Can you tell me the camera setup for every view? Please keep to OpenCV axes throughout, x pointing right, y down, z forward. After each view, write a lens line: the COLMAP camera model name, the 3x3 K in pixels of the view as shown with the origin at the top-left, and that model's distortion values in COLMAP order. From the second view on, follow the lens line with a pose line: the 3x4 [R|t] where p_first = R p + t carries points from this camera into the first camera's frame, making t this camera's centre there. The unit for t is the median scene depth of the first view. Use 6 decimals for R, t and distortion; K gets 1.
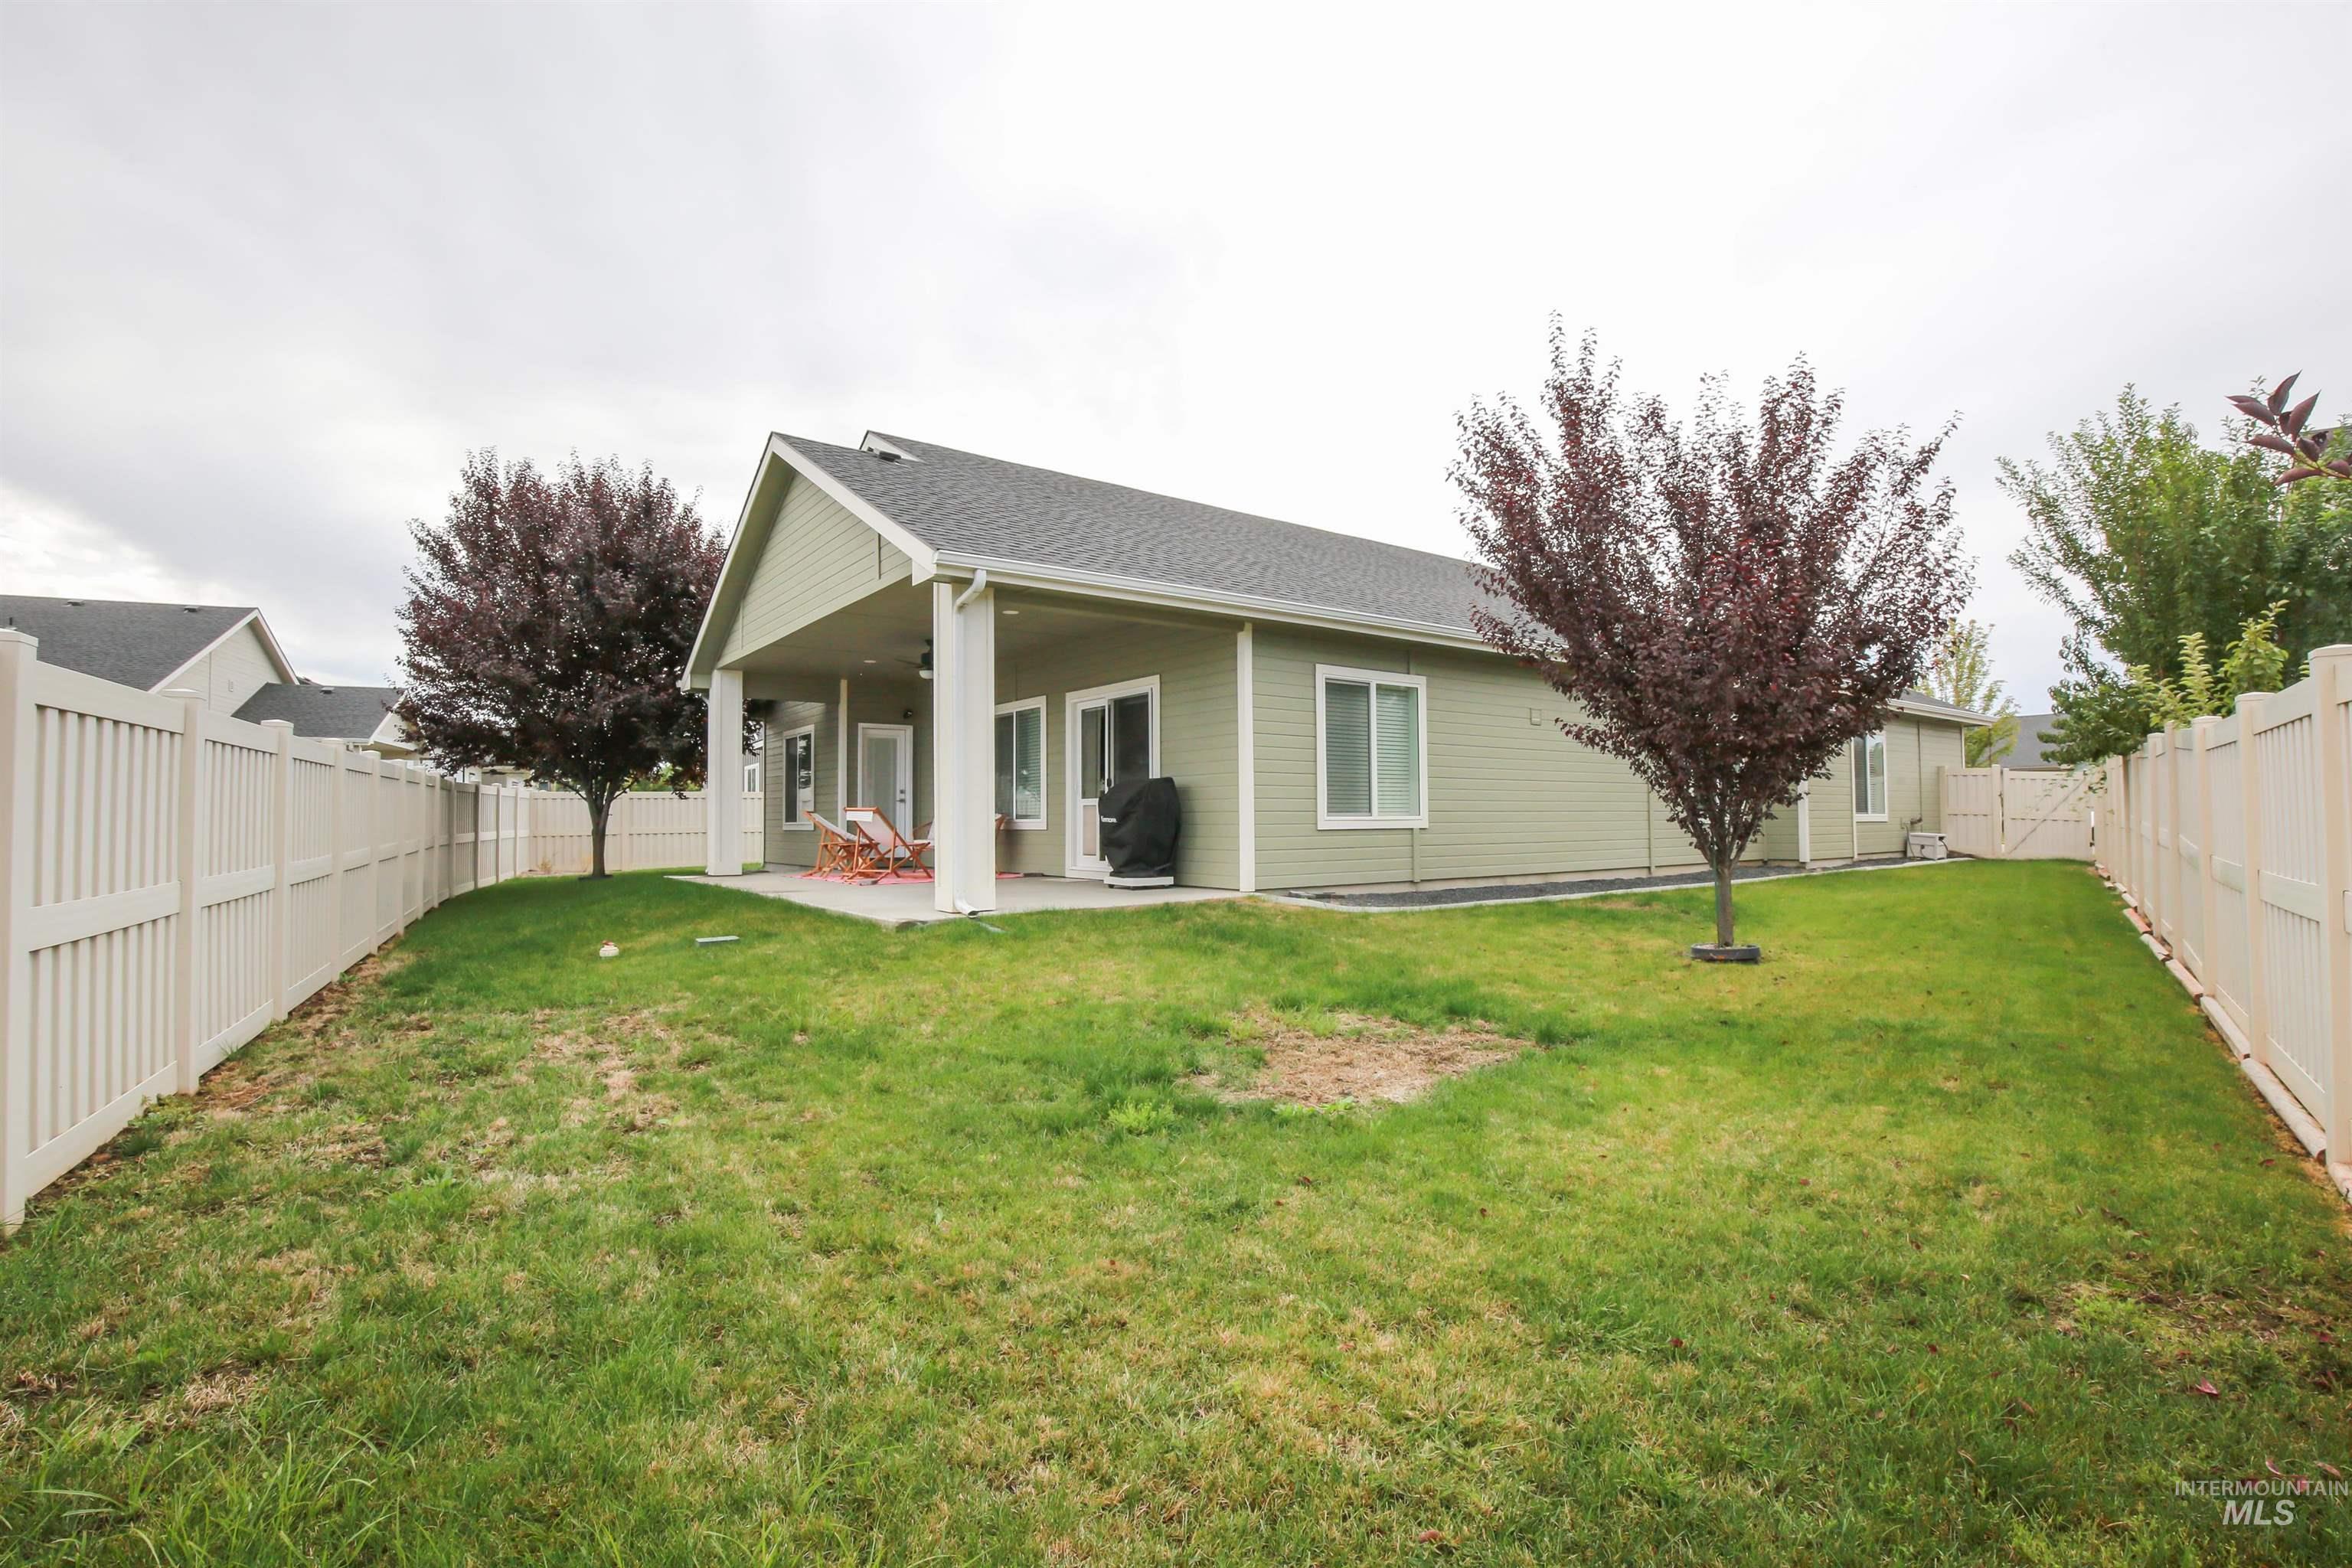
lens RADIAL K [[1089.0, 0, 1165.9], [0, 1089.0, 780.2], [0, 0, 1]] dist [-0.037227, 0.006274]
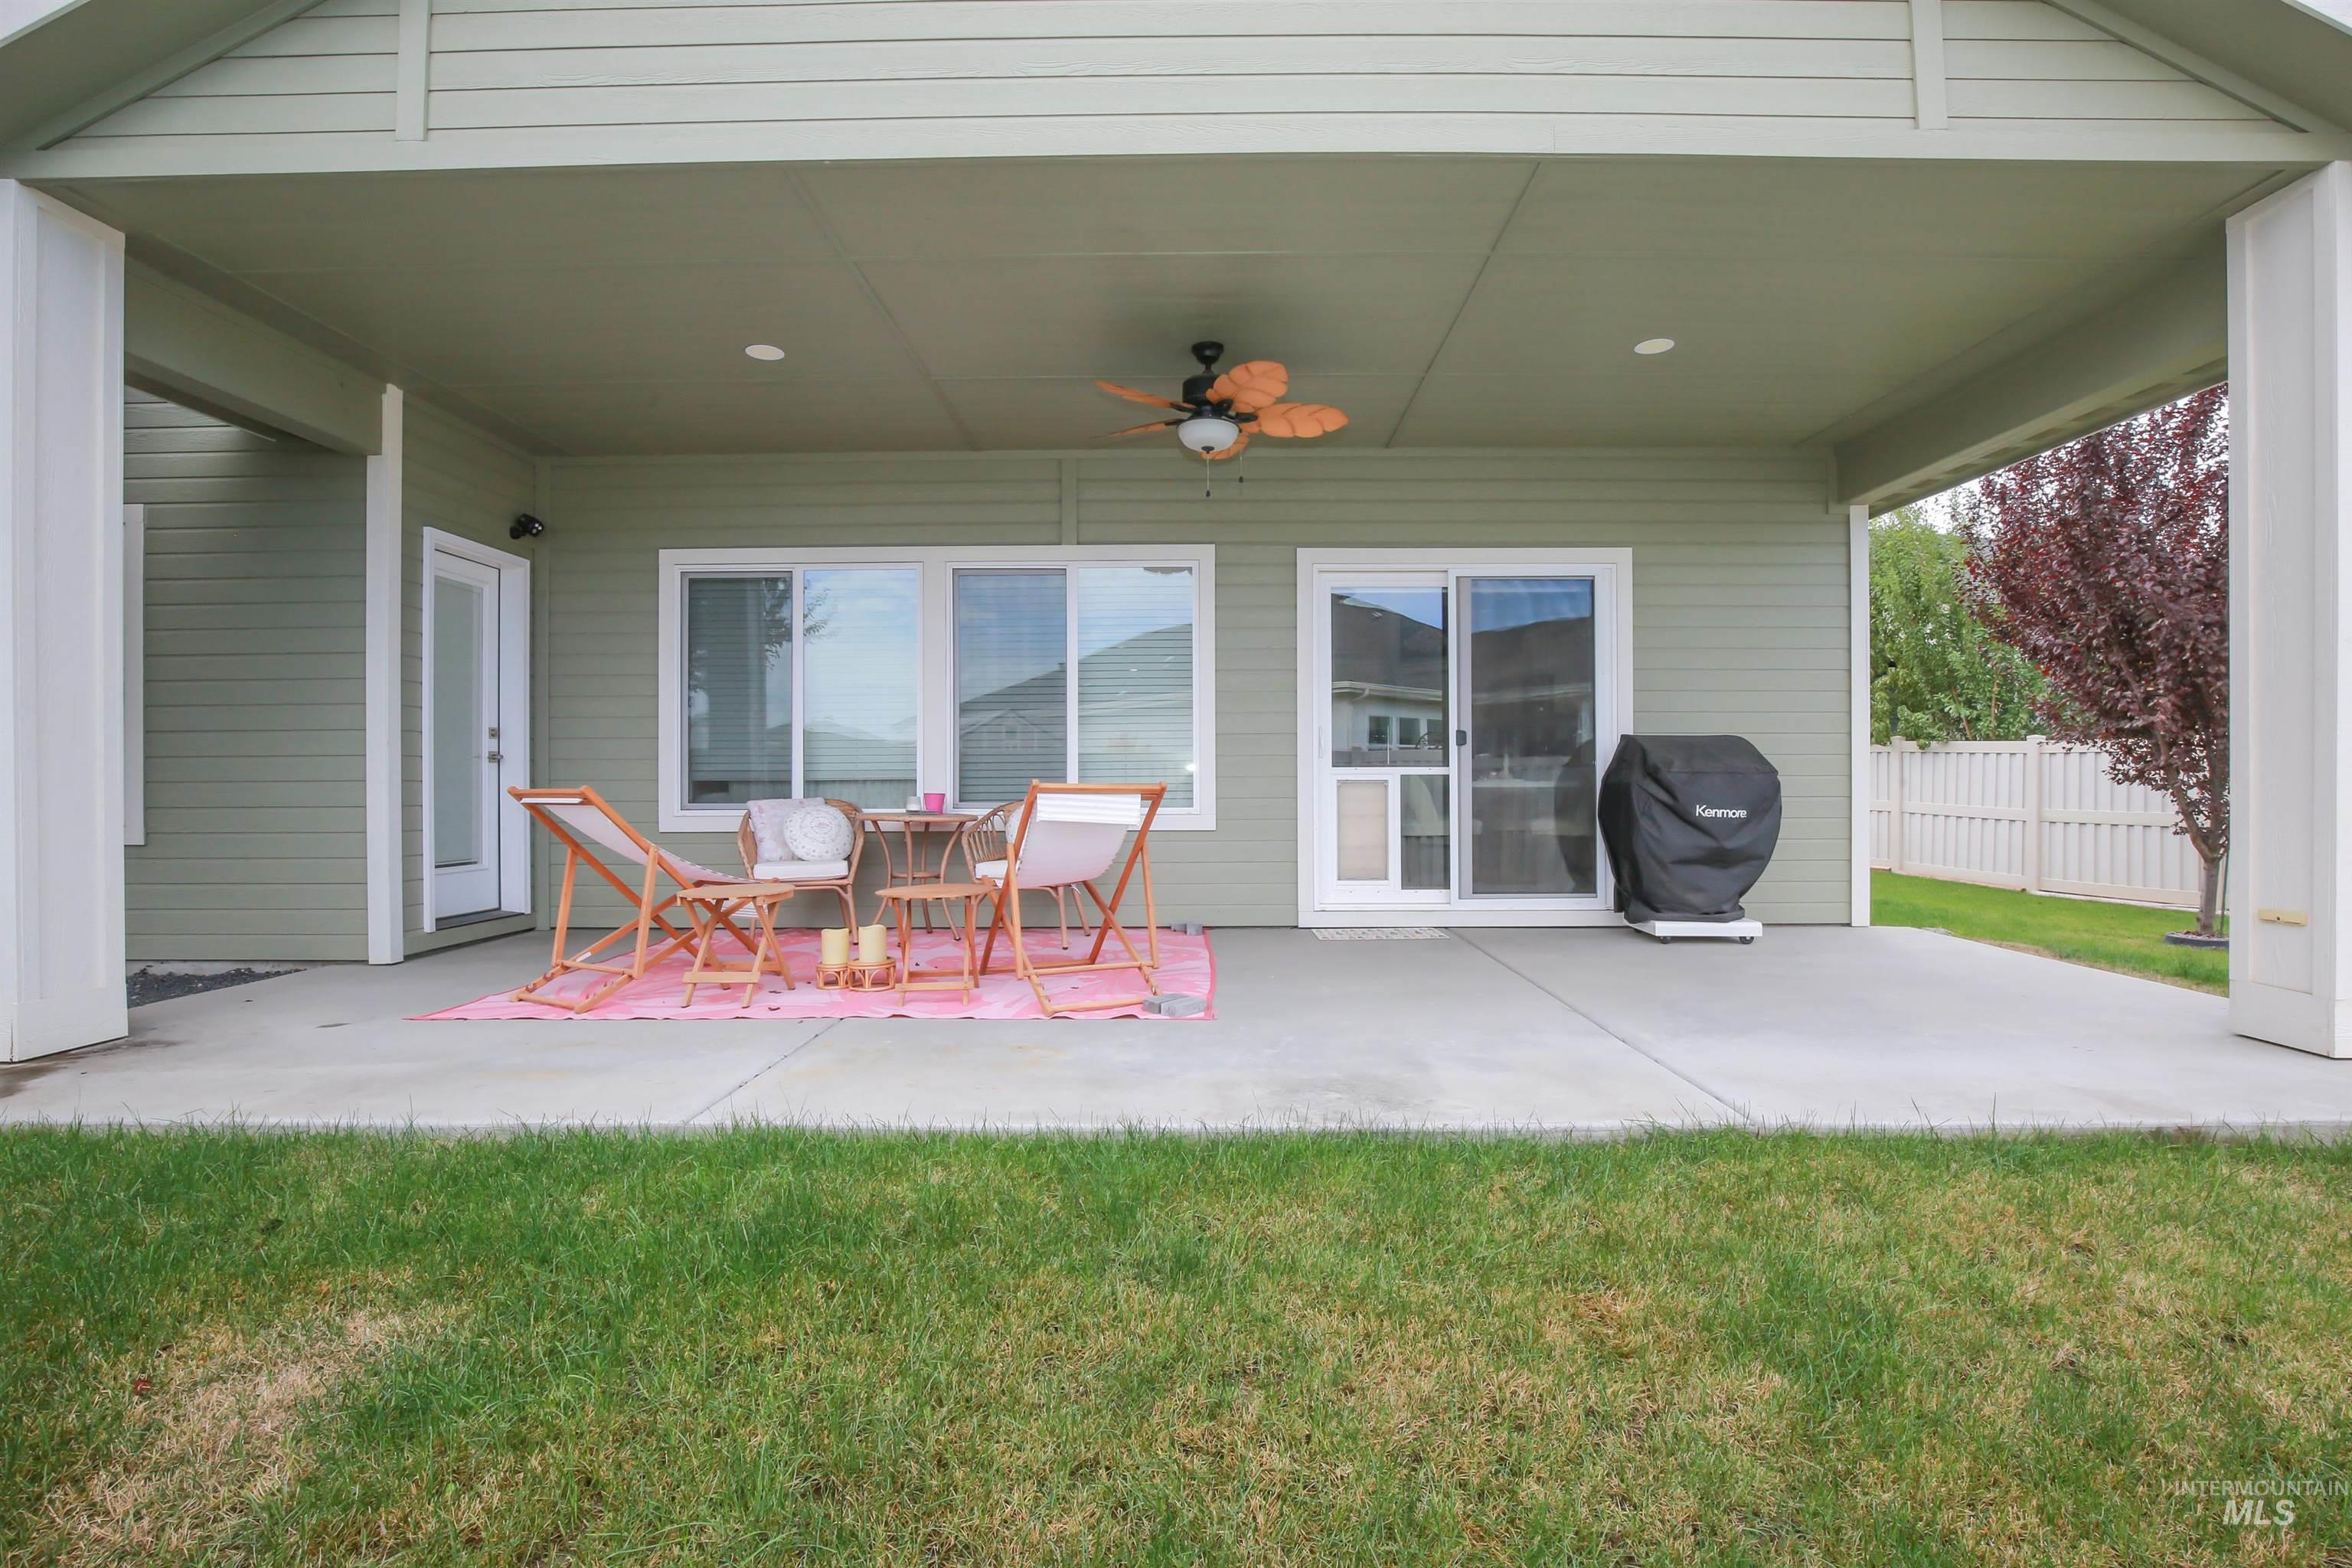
lens RADIAL K [[1089.0, 0, 1181.2], [0, 1089.0, 791.1], [0, 0, 1]] dist [-0.037227, 0.006274]
pose [[0.581509, 0.000731, 0.813540, -0.449557], [-0.031927, 0.999250, 0.021924, 0.016786], [-0.812914, -0.038723, 0.581096, 0.655431]]
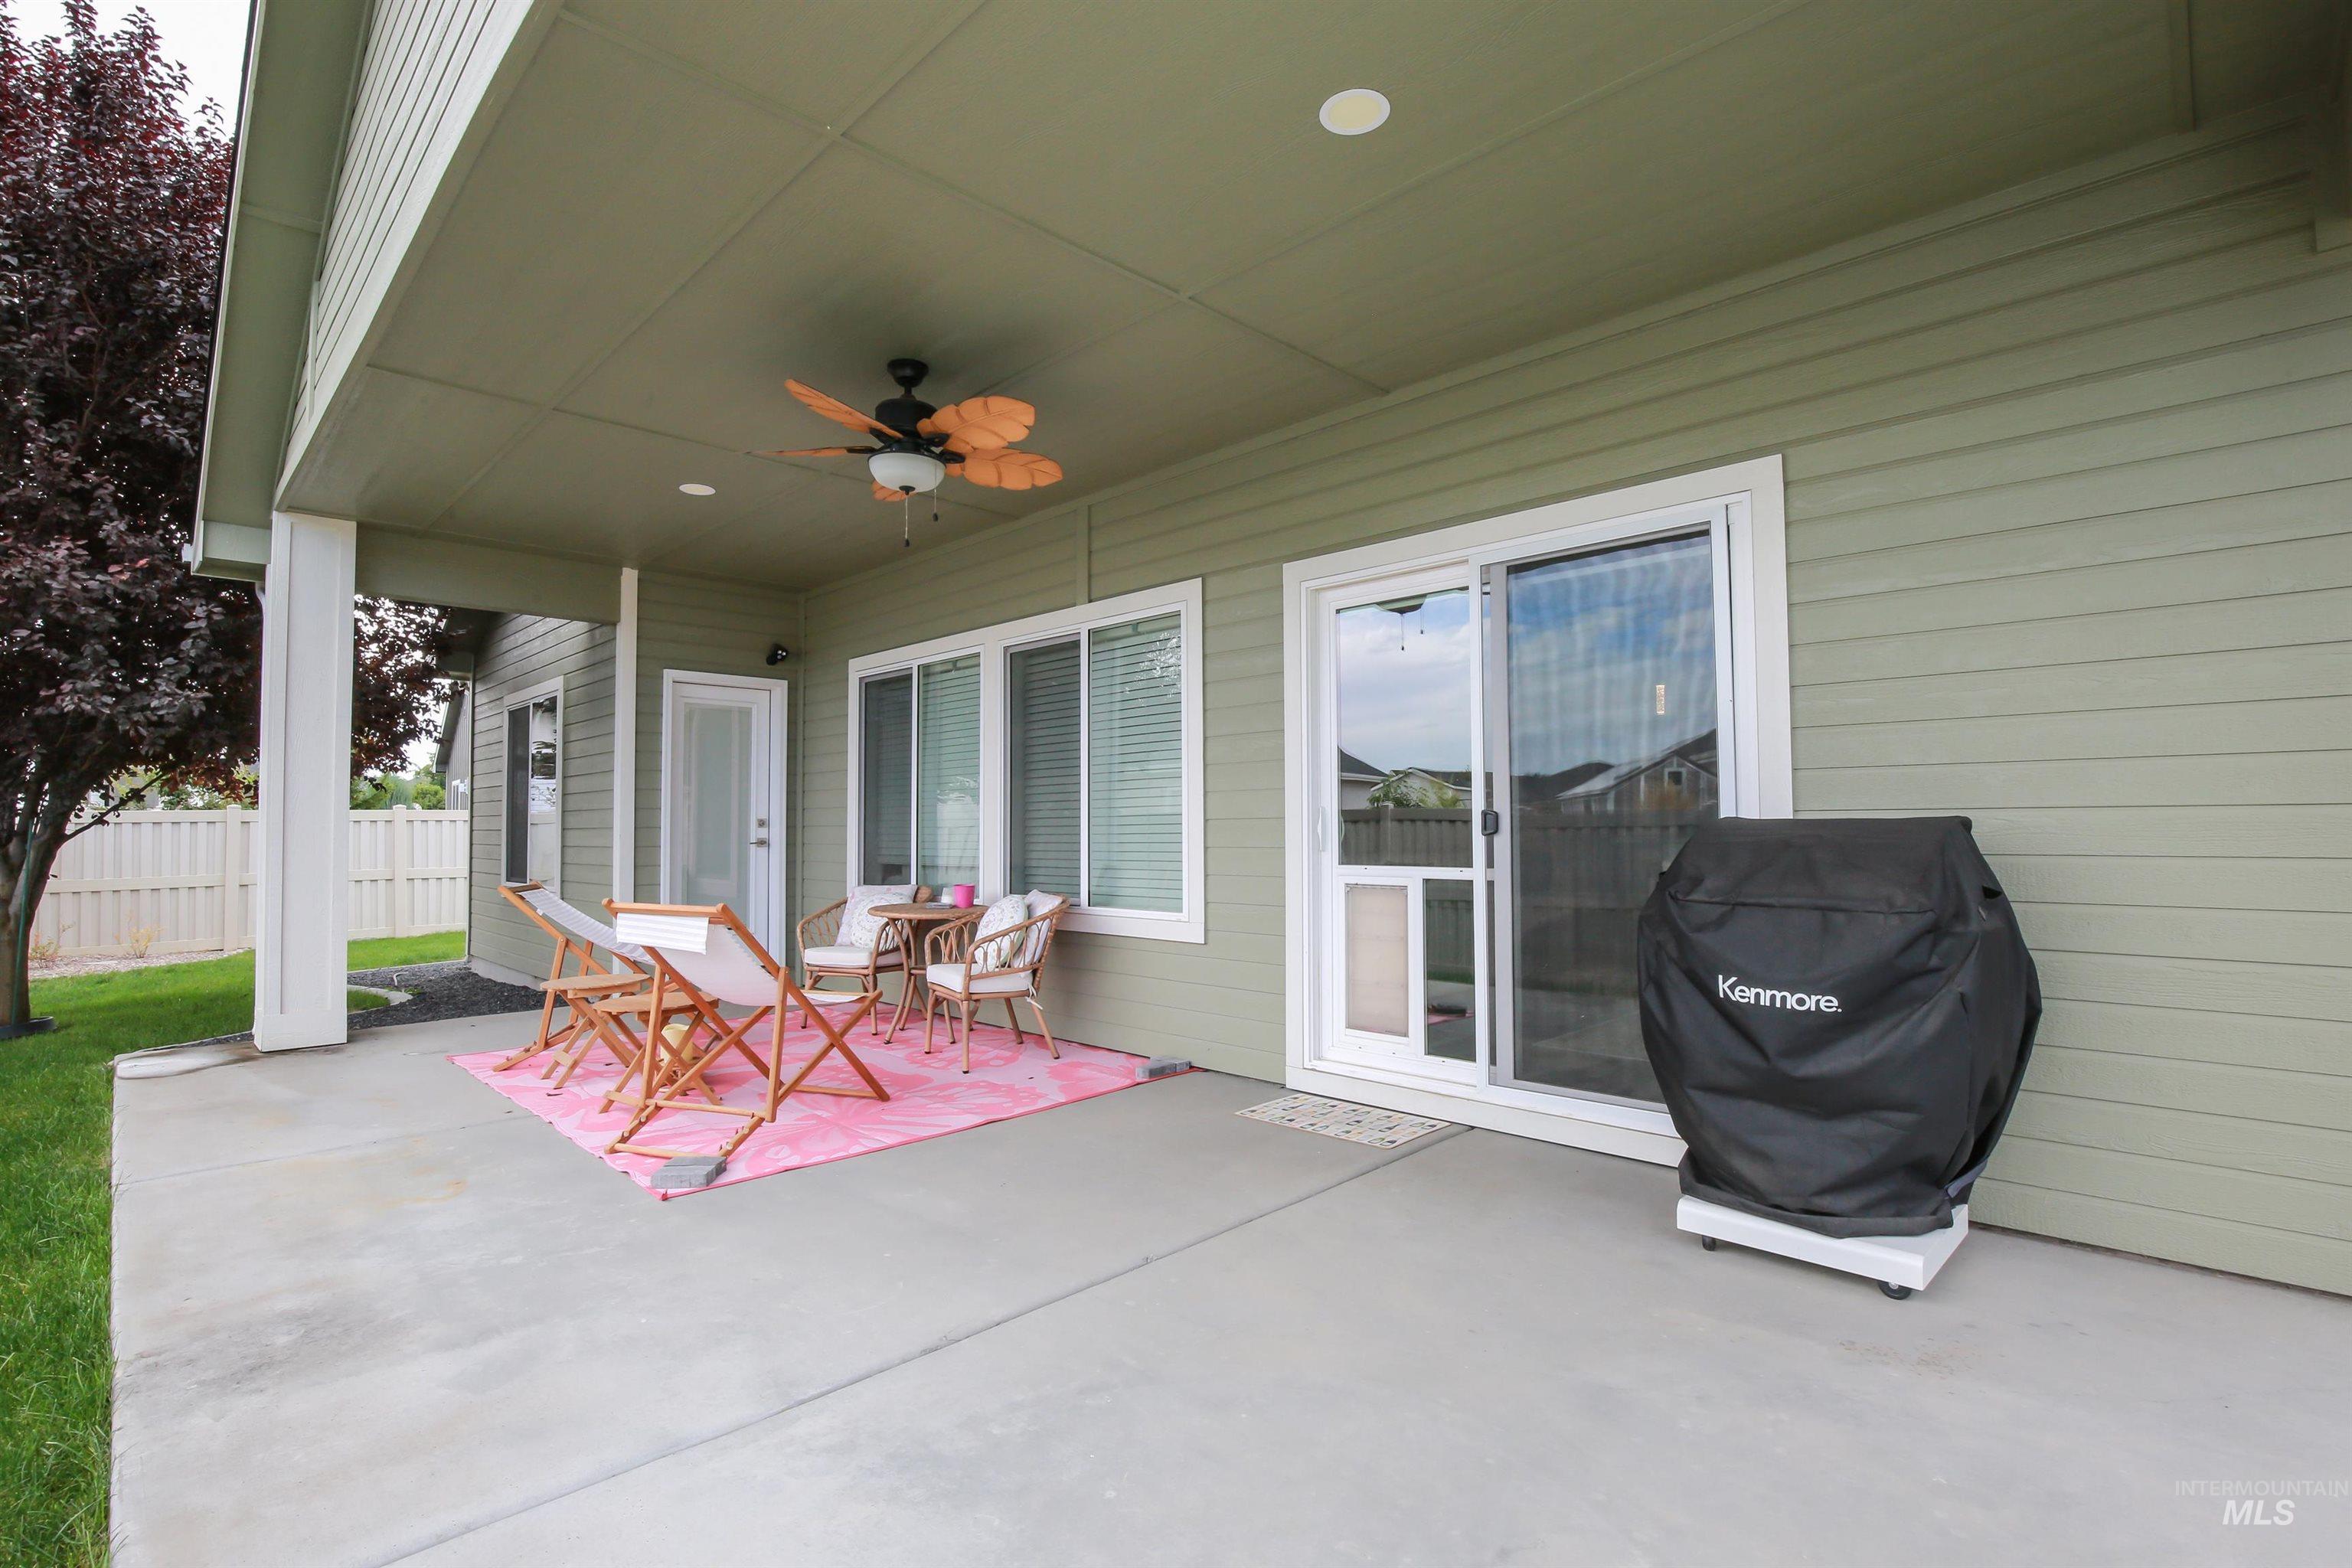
lens RADIAL K [[1089.0, 0, 1190.9], [0, 1089.0, 785.8], [0, 0, 1]] dist [-0.037227, 0.006274]
pose [[0.984214, 0.007782, 0.176809, -0.159902], [-0.007459, 0.999969, -0.002492, -0.005821], [-0.176823, 0.001134, 0.984242, 0.568327]]
